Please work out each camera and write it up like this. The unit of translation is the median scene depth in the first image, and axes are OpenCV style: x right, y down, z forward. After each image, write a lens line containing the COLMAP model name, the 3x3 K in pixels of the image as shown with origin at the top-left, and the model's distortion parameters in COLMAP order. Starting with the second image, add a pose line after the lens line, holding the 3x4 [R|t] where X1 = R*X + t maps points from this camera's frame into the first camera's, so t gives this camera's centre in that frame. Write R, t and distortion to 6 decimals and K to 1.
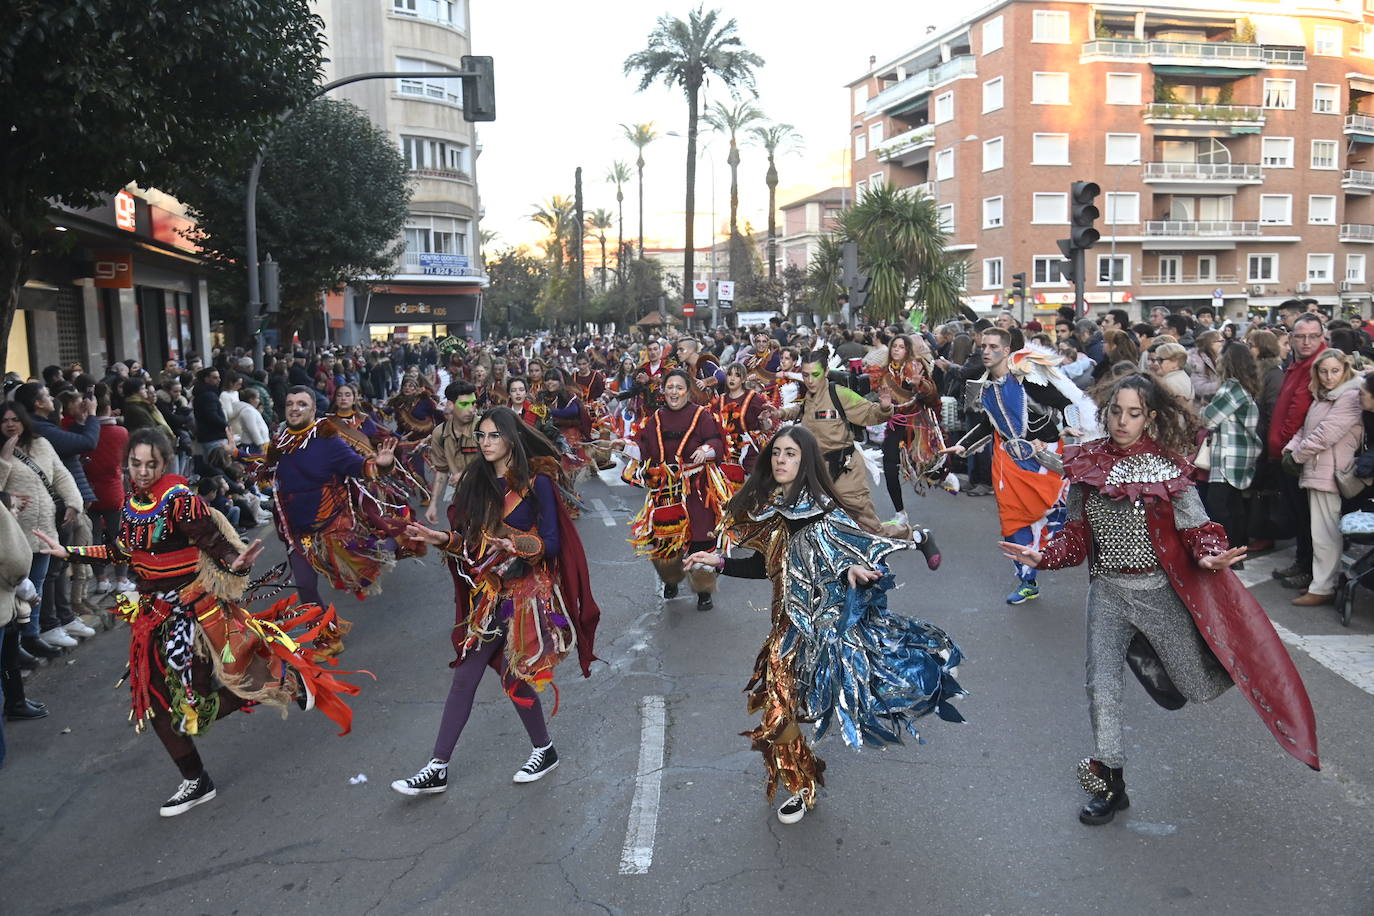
lens RADIAL K [[1133.9, 0, 712.1], [0, 1133.9, 458.8], [0, 0, 1]] dist [-0.000580, 0.007666]
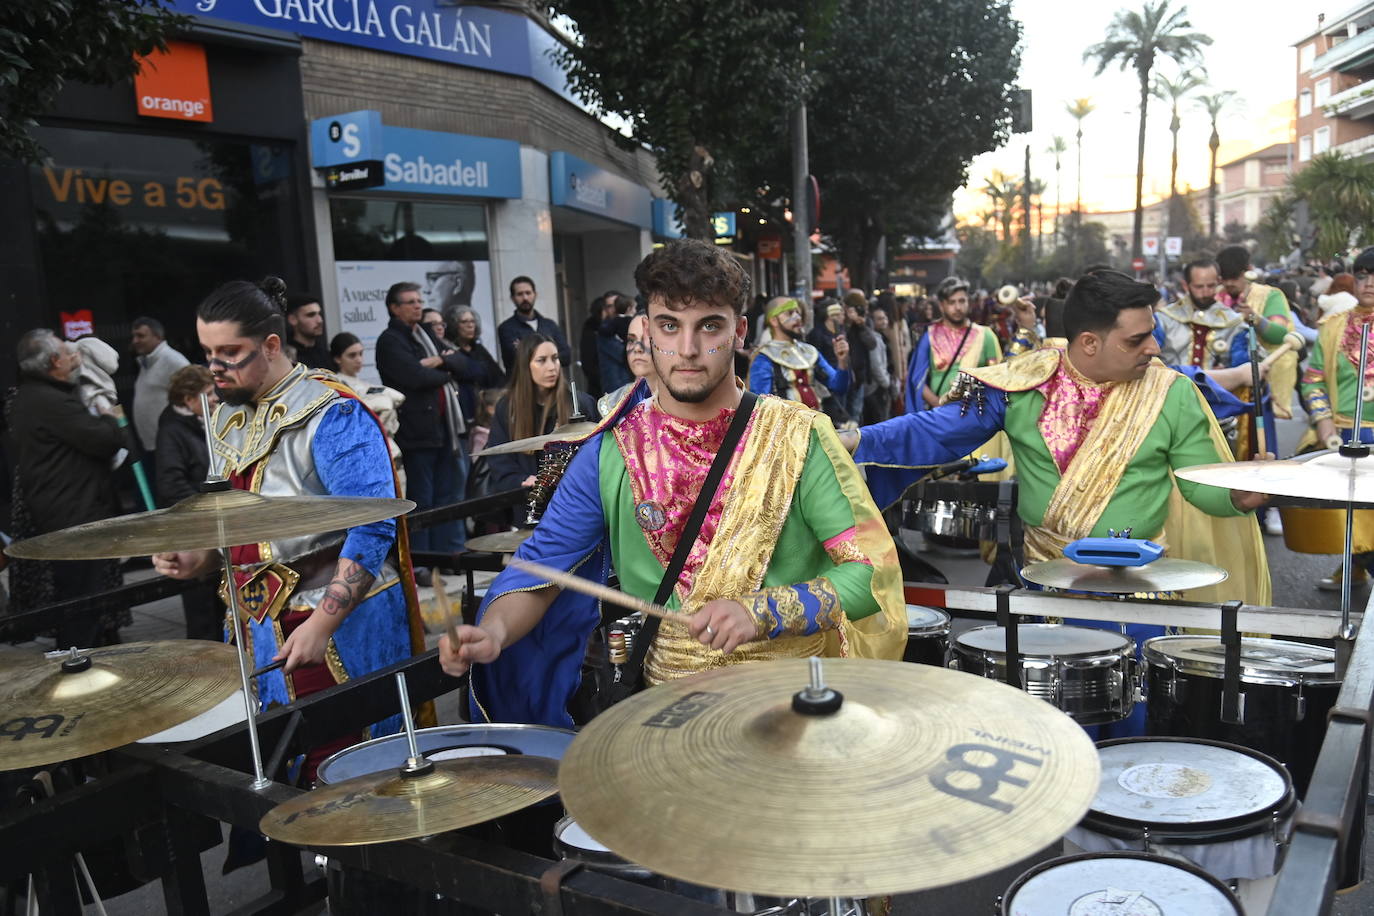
lens RADIAL K [[1133.9, 0, 712.1], [0, 1133.9, 458.8], [0, 0, 1]] dist [-0.000580, 0.007666]
pose [[0.941912, 0.018500, -0.335351, -0.031191], [-0.010023, 0.999585, 0.026993, 0.033018], [0.335711, -0.022064, 0.941706, -0.197647]]
